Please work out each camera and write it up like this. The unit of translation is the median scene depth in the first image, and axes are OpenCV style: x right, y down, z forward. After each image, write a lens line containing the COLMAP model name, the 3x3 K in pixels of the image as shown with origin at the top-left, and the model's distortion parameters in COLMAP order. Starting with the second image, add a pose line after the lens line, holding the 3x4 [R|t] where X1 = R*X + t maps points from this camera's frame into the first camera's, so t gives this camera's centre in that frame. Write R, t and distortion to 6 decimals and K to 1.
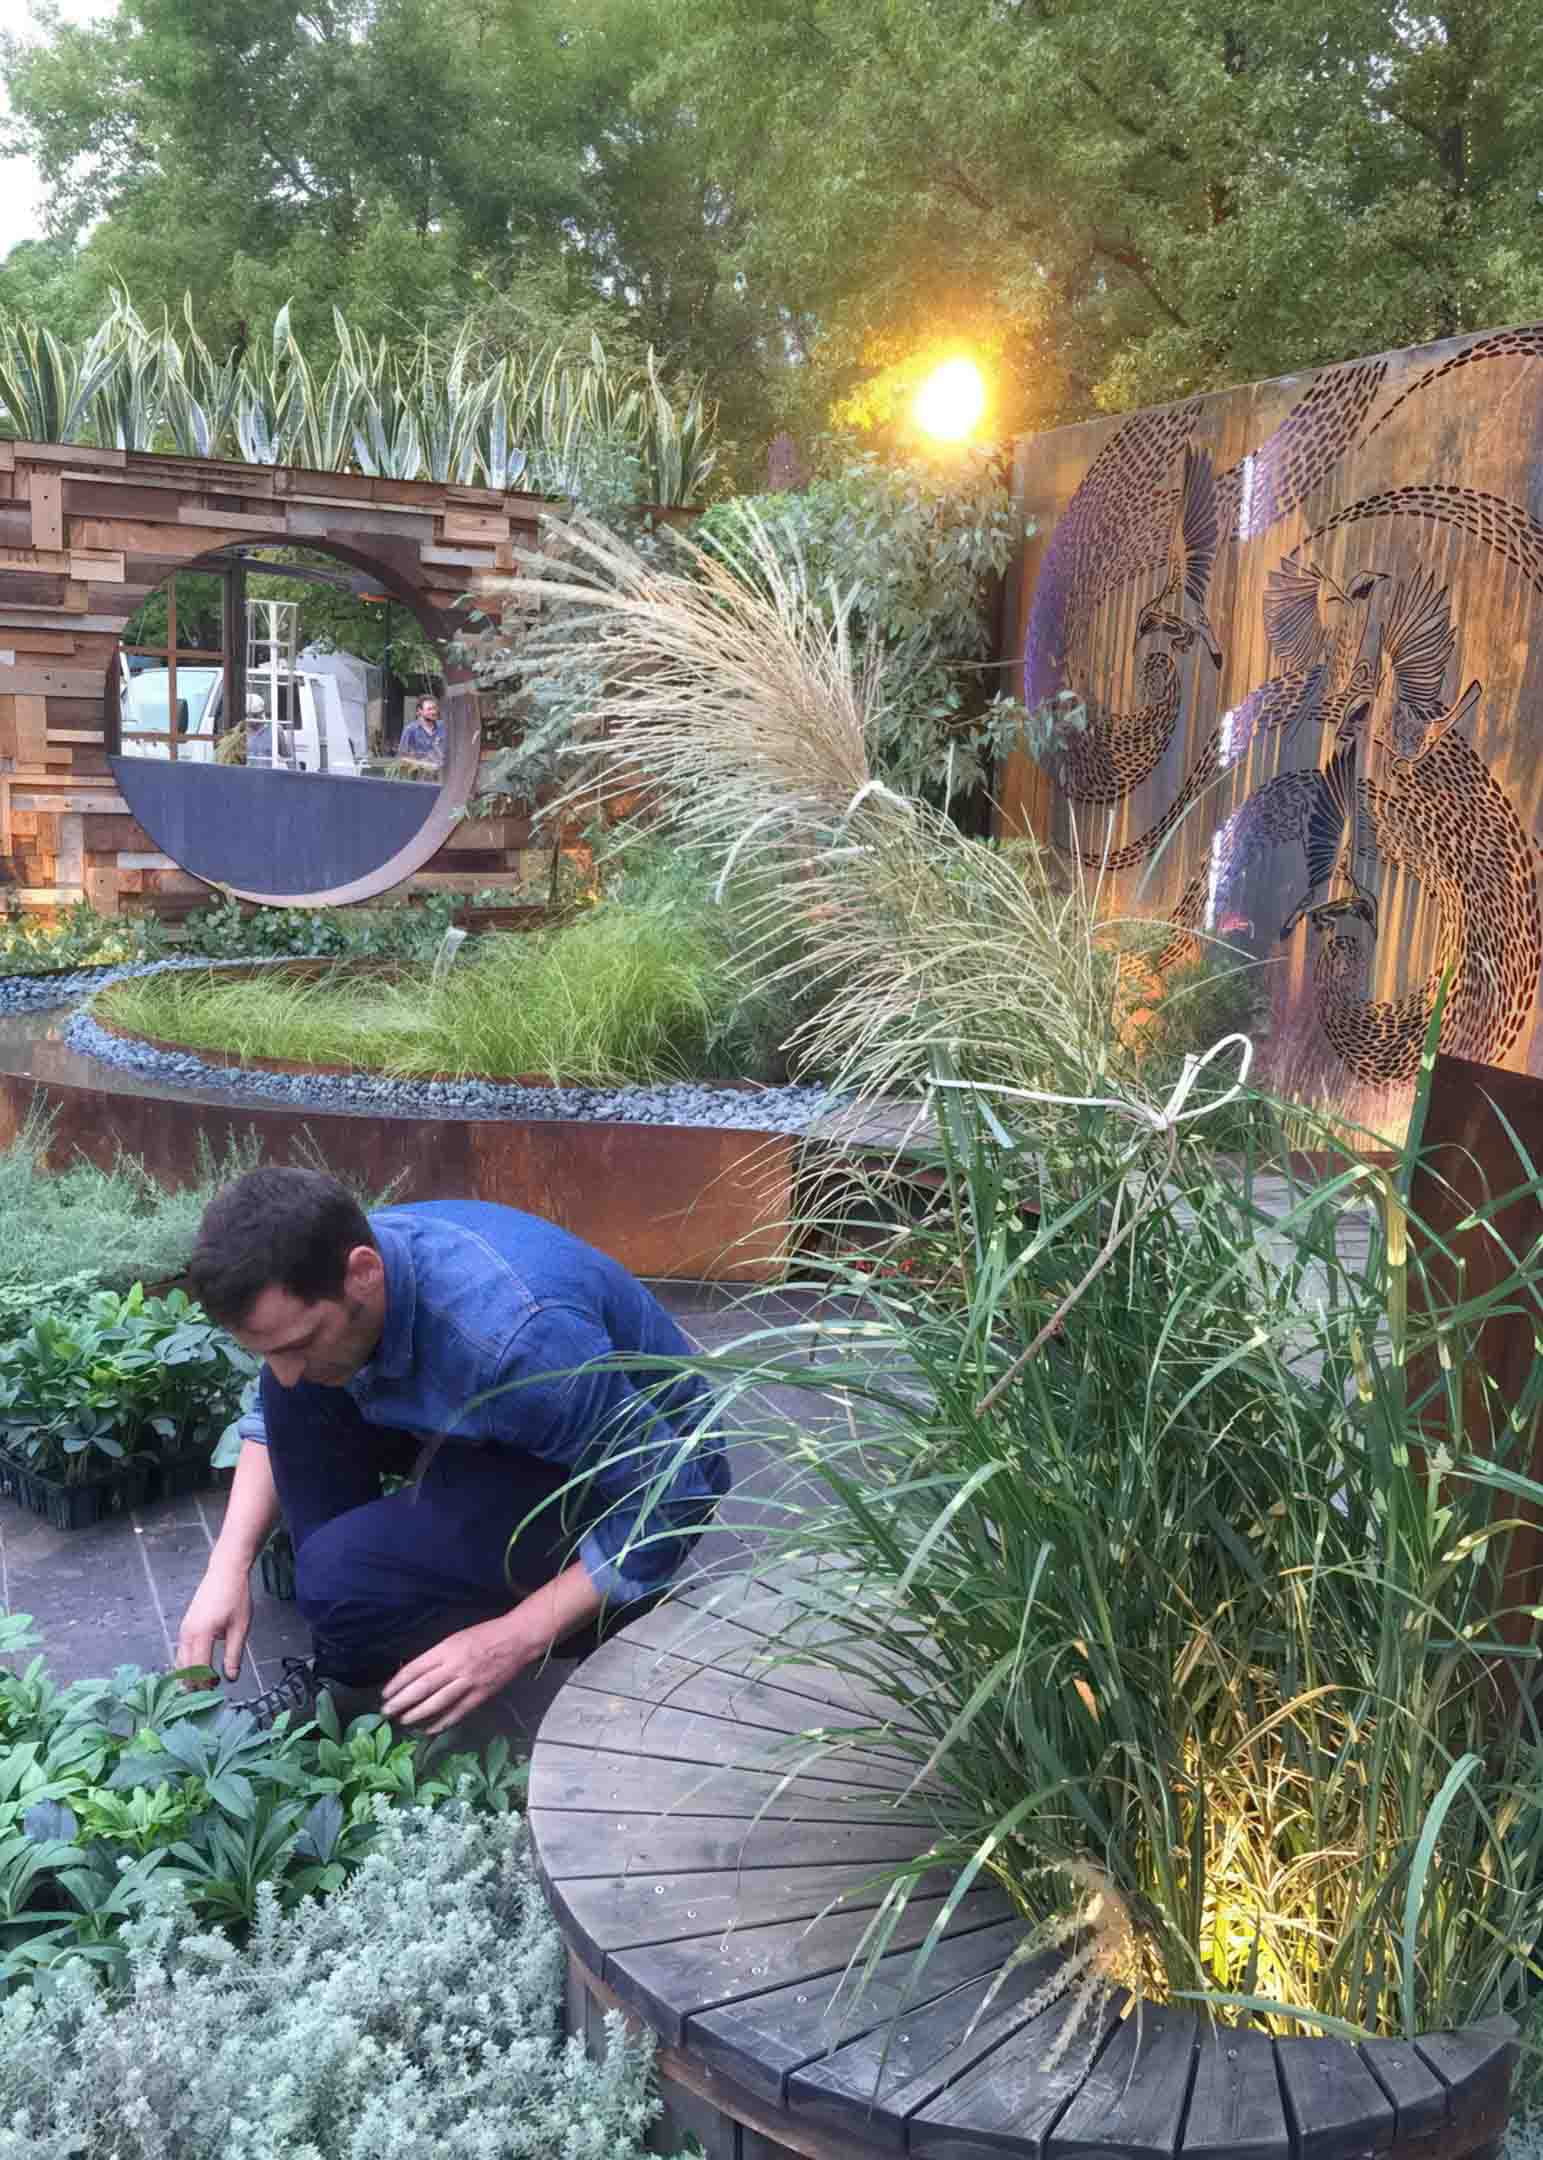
lens RADIAL K [[1814.9, 0, 773.7], [0, 1814.9, 1065.3], [0, 0, 1]] dist [0.059693, -0.087395]
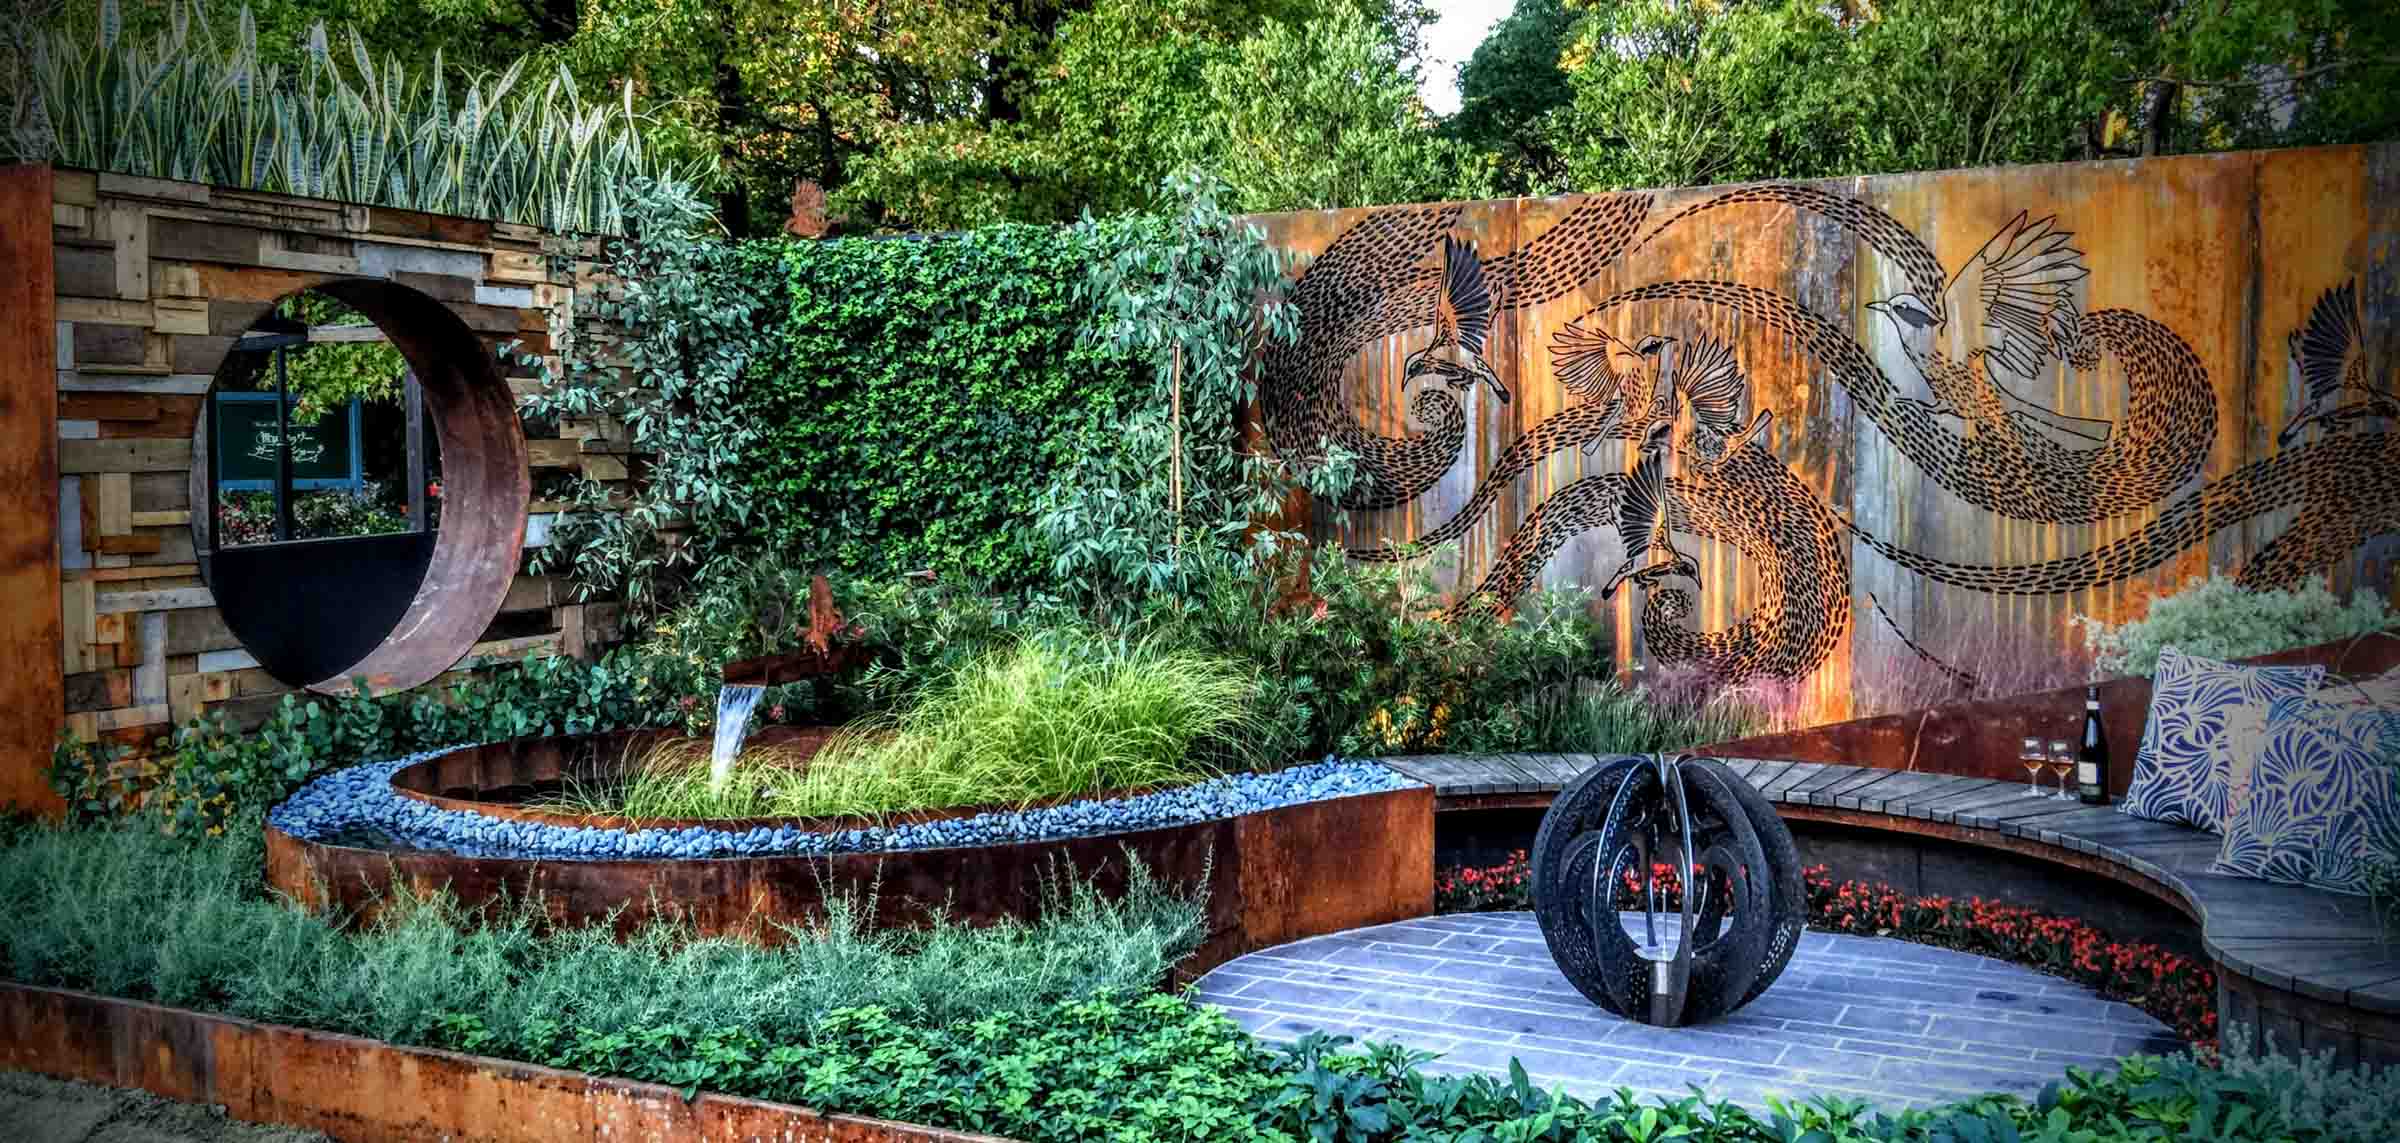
lens RADIAL K [[2101.4, 0, 1201.9], [0, 2101.4, 523.6], [0, 0, 1]] dist [0.079237, -0.084470]
pose [[0.777835, -0.072232, 0.624303, -0.979986], [0.153193, 0.985201, -0.076878, -0.051597], [-0.609511, 0.155437, 0.777390, -0.043459]]
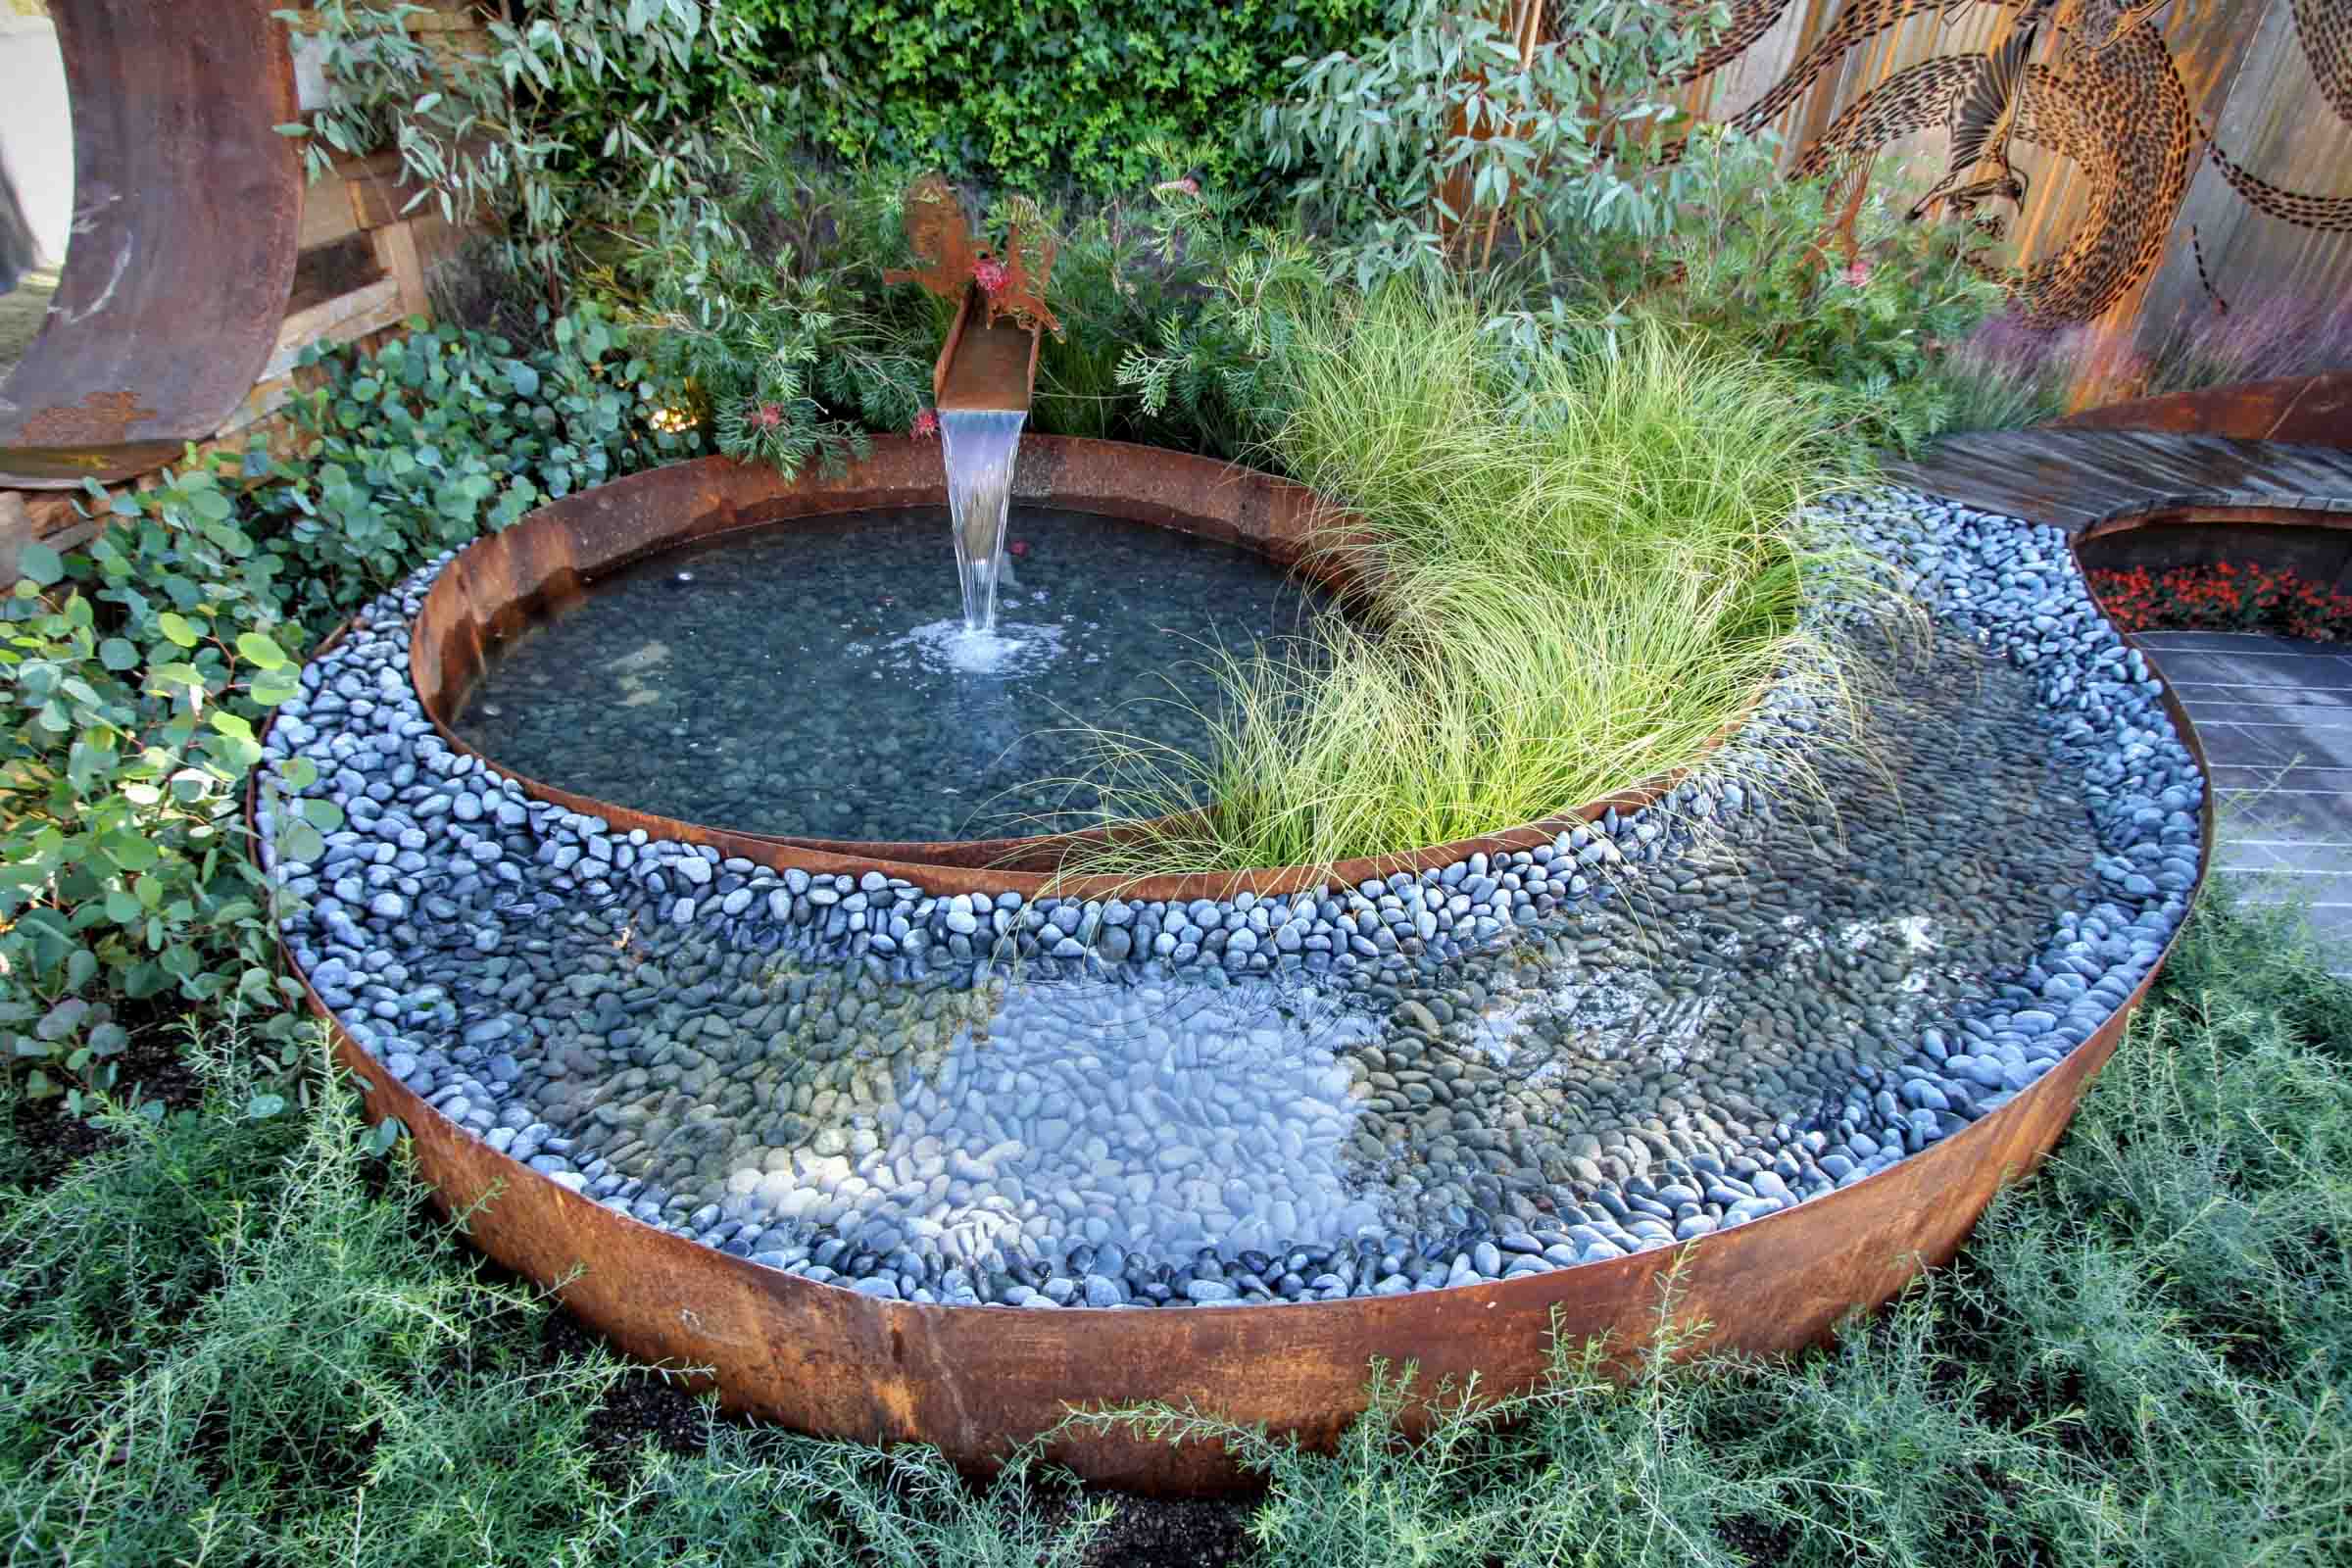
lens RADIAL K [[1269.5, 0, 1179.9], [0, 1269.5, 803.5], [0, 0, 1]] dist [-0.013621, 0.001095]
pose [[0.380878, -0.520432, 0.764253, -0.727125], [0.132655, 0.848760, 0.511868, -0.237906], [-0.915060, -0.093577, 0.392312, 1.137189]]
